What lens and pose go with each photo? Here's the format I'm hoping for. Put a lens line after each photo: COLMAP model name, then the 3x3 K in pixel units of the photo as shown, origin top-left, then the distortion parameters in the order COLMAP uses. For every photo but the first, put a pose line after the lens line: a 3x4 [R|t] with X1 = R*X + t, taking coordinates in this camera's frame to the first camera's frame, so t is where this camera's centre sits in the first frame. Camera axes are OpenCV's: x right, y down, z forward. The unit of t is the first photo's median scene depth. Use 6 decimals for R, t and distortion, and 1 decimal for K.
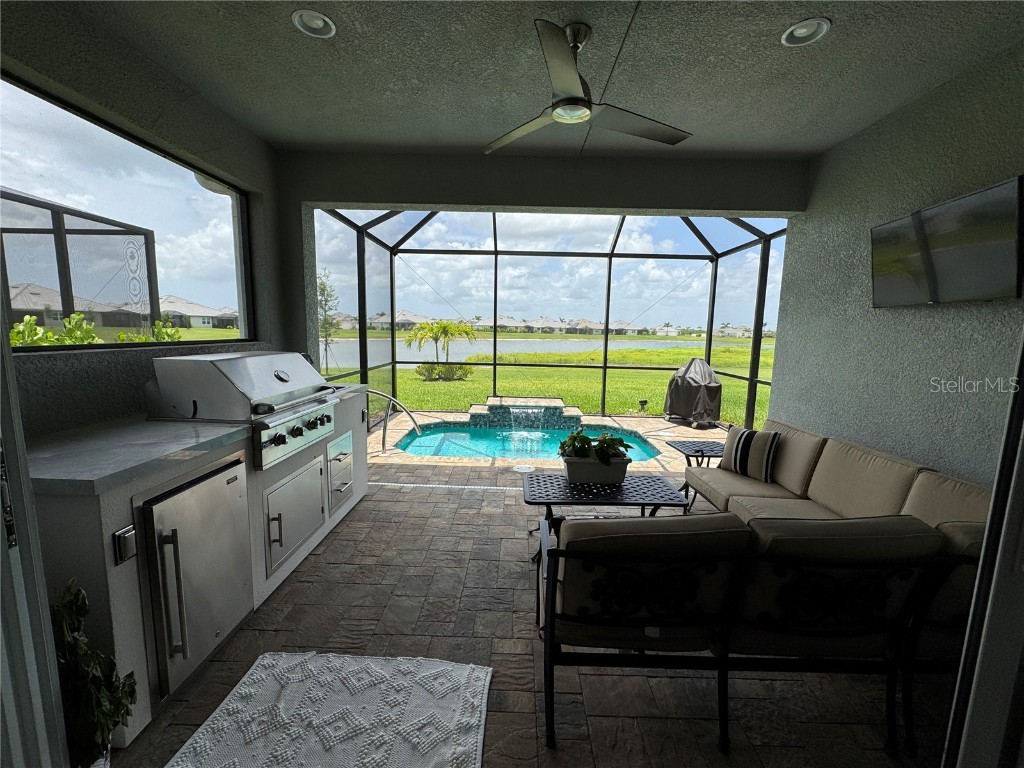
lens RADIAL K [[410.5, 0, 506.1], [0, 410.5, 382.5], [0, 0, 1]] dist [-0.001686, -0.000063]
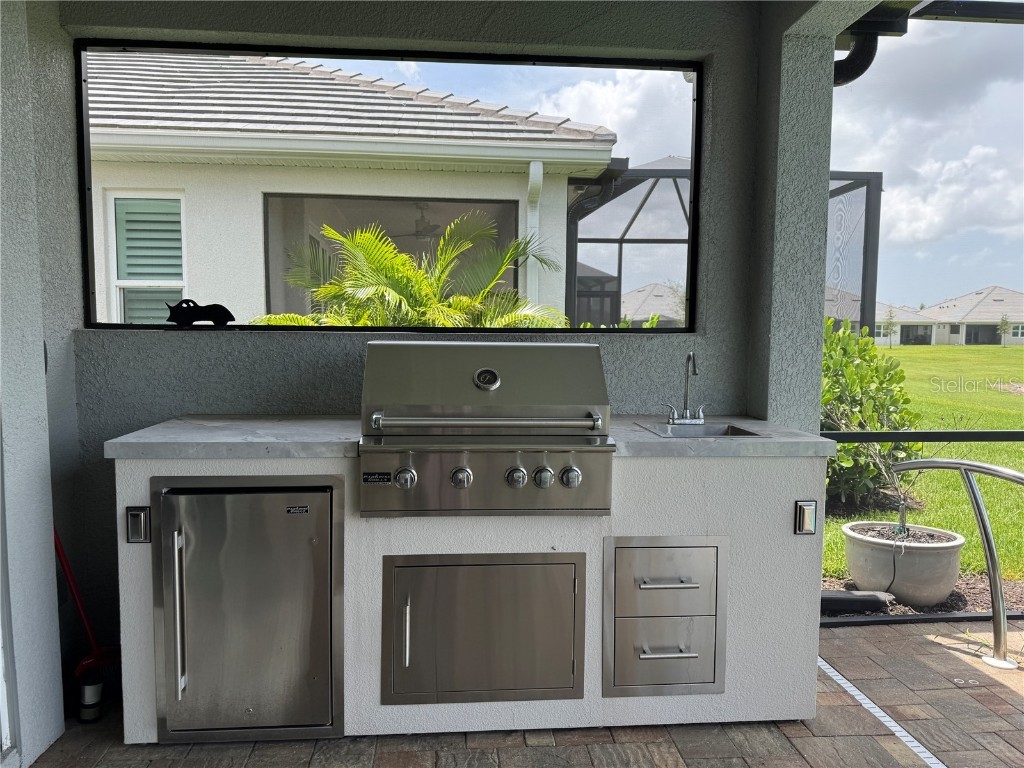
lens RADIAL K [[721.1, 0, 515.7], [0, 721.1, 382.9], [0, 0, 1]] dist [0.034989, -0.033041]
pose [[0.114533, 0.046290, -0.992340, 0.172667], [-0.129953, 0.991028, 0.031230, -0.018079], [0.984883, 0.125381, 0.119521, 0.359218]]
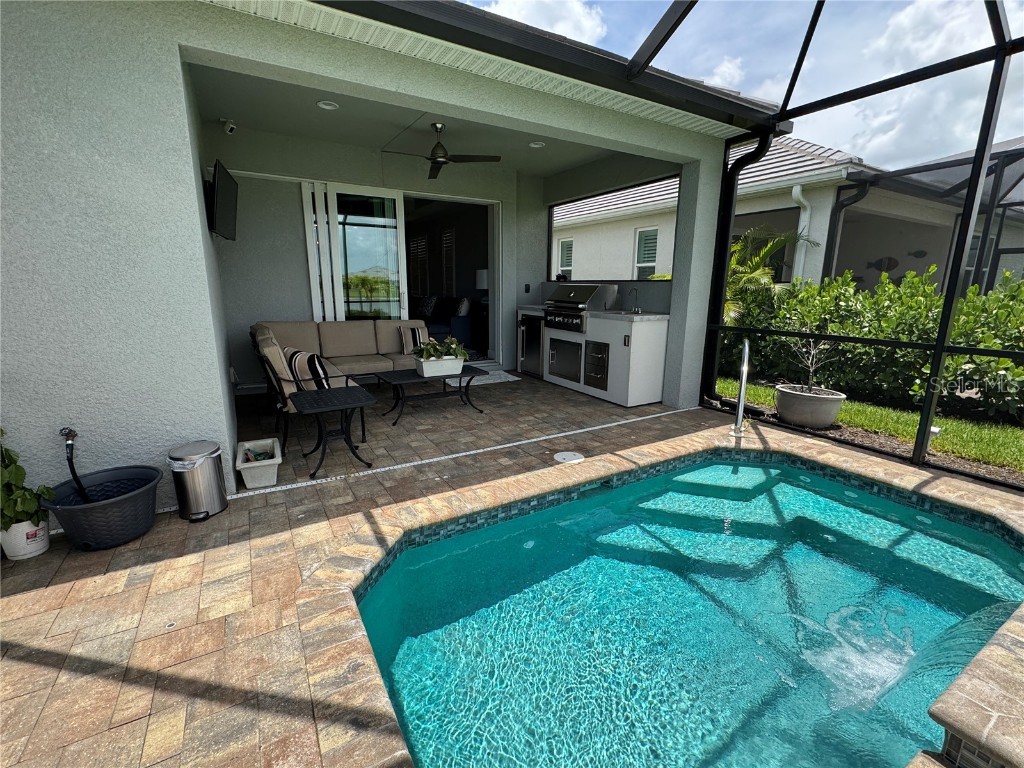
lens RADIAL K [[464.8, 0, 509.5], [0, 464.8, 382.3], [0, 0, 1]] dist [-0.004290, 0.001153]
pose [[-0.848569, 0.081081, -0.522835, 0.389973], [-0.092493, 0.950238, 0.297479, -0.102878], [0.520937, 0.300790, -0.798843, 1.115992]]
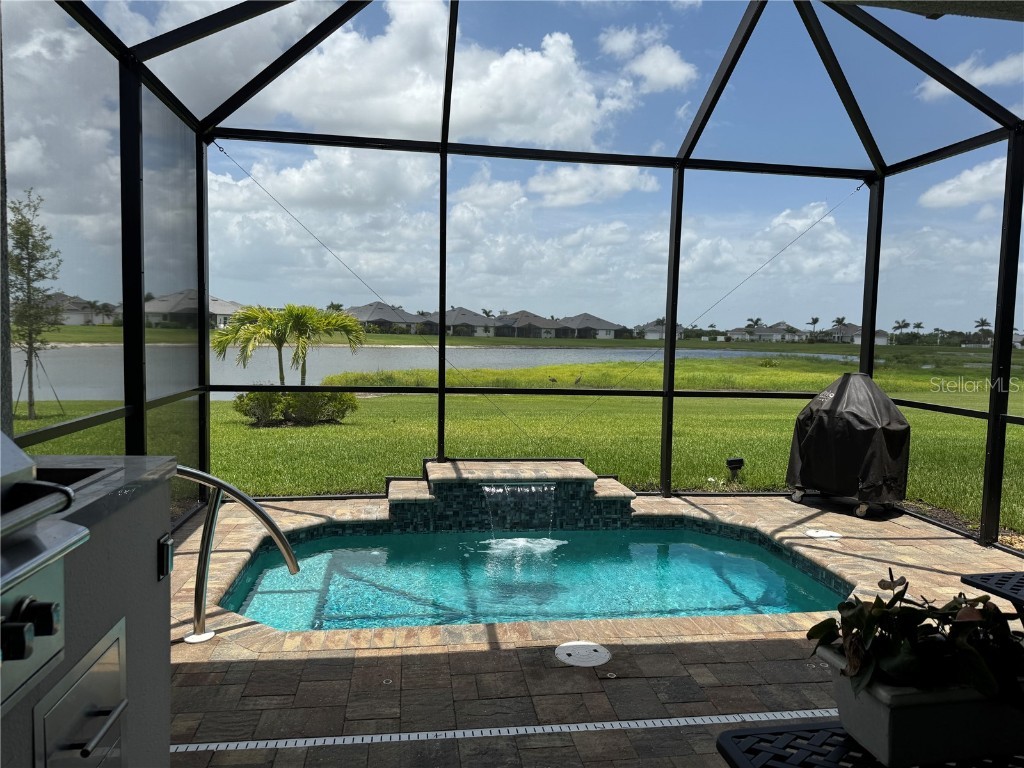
lens RADIAL K [[721.1, 0, 517.3], [0, 721.1, 381.6], [0, 0, 1]] dist [0.034989, -0.033041]
pose [[0.984005, -0.008109, 0.177958, -0.100468], [0.017950, 0.998393, -0.053760, -0.010094], [-0.177236, 0.056095, 0.982568, 0.225837]]
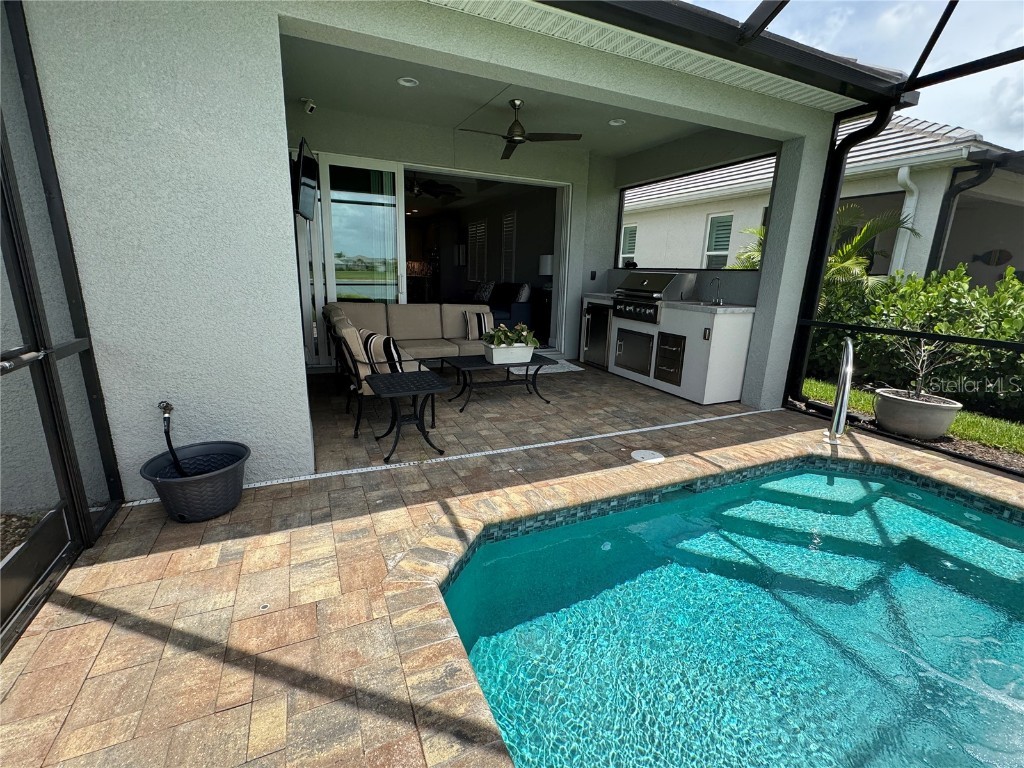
lens RADIAL K [[464.8, 0, 506.6], [0, 464.8, 383.0], [0, 0, 1]] dist [-0.004290, 0.001153]
pose [[-0.899243, 0.056662, -0.433764, 0.412746], [-0.102622, 0.936580, 0.335092, -0.095207], [0.425242, 0.345843, -0.836398, 1.076553]]
